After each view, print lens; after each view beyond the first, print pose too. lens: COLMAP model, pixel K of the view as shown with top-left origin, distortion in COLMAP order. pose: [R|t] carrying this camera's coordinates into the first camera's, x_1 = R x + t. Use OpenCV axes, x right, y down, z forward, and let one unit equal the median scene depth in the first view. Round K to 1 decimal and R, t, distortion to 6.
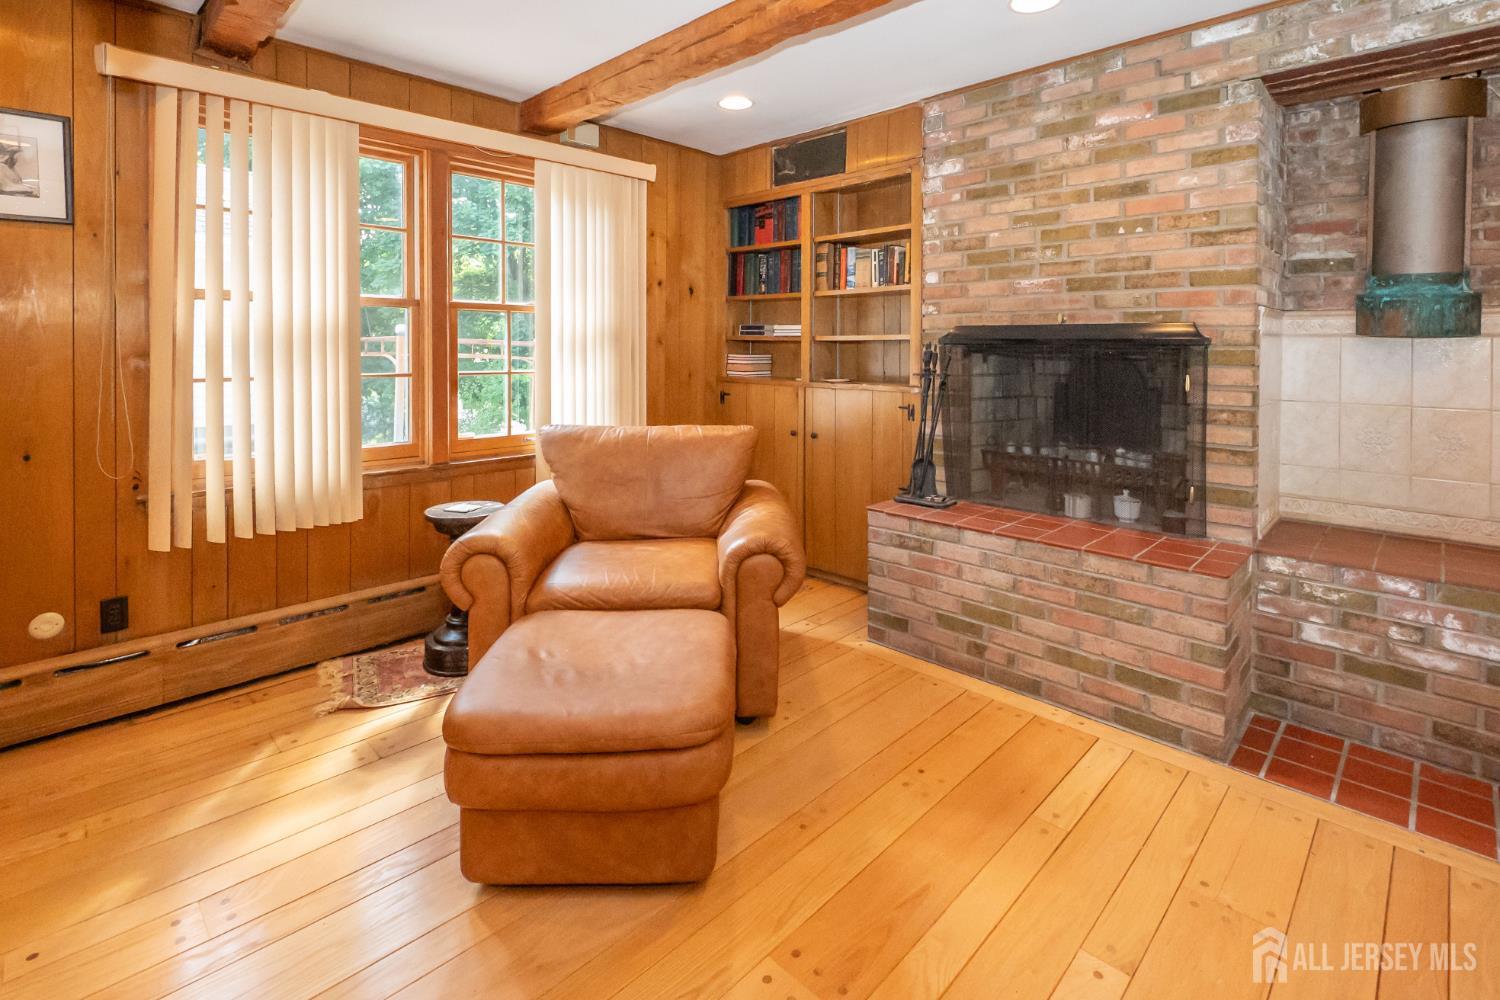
lens RADIAL K [[717.3, 0, 738.0], [0, 717.3, 357.0], [0, 0, 1]] dist [-0.005396, -0.002437]
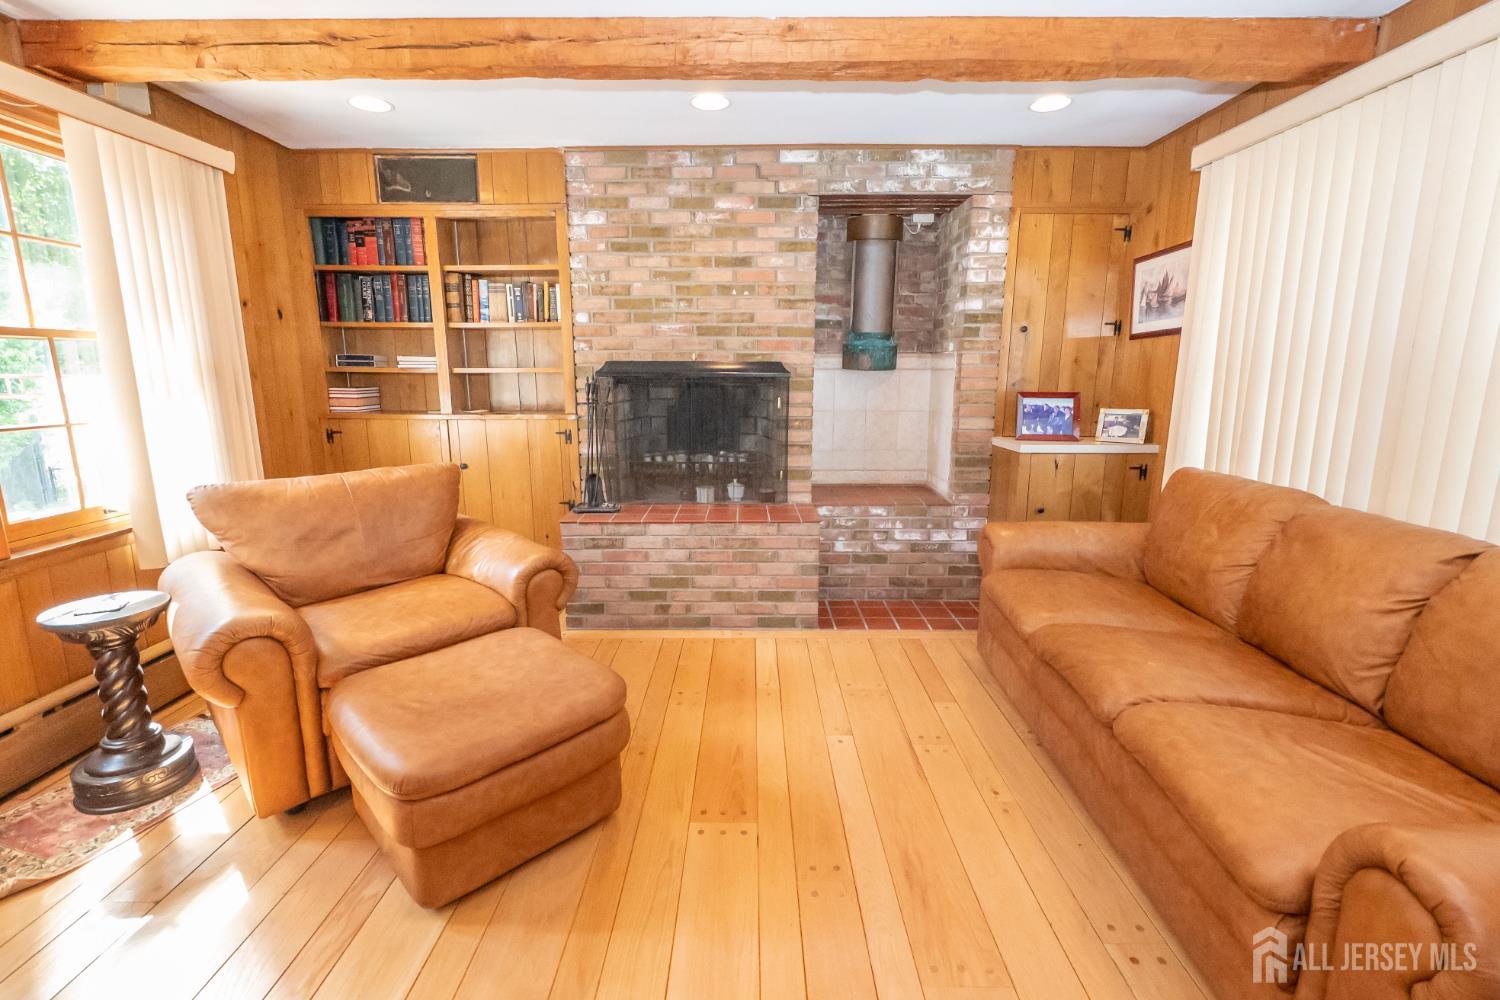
lens RADIAL K [[684.8, 0, 733.3], [0, 684.8, 506.4], [0, 0, 1]] dist [-0.000399, -0.003424]
pose [[0.707353, -0.147596, 0.691279, -0.421548], [0.014380, 0.980760, 0.194689, -0.028569], [-0.706714, -0.127773, 0.695866, 0.033943]]
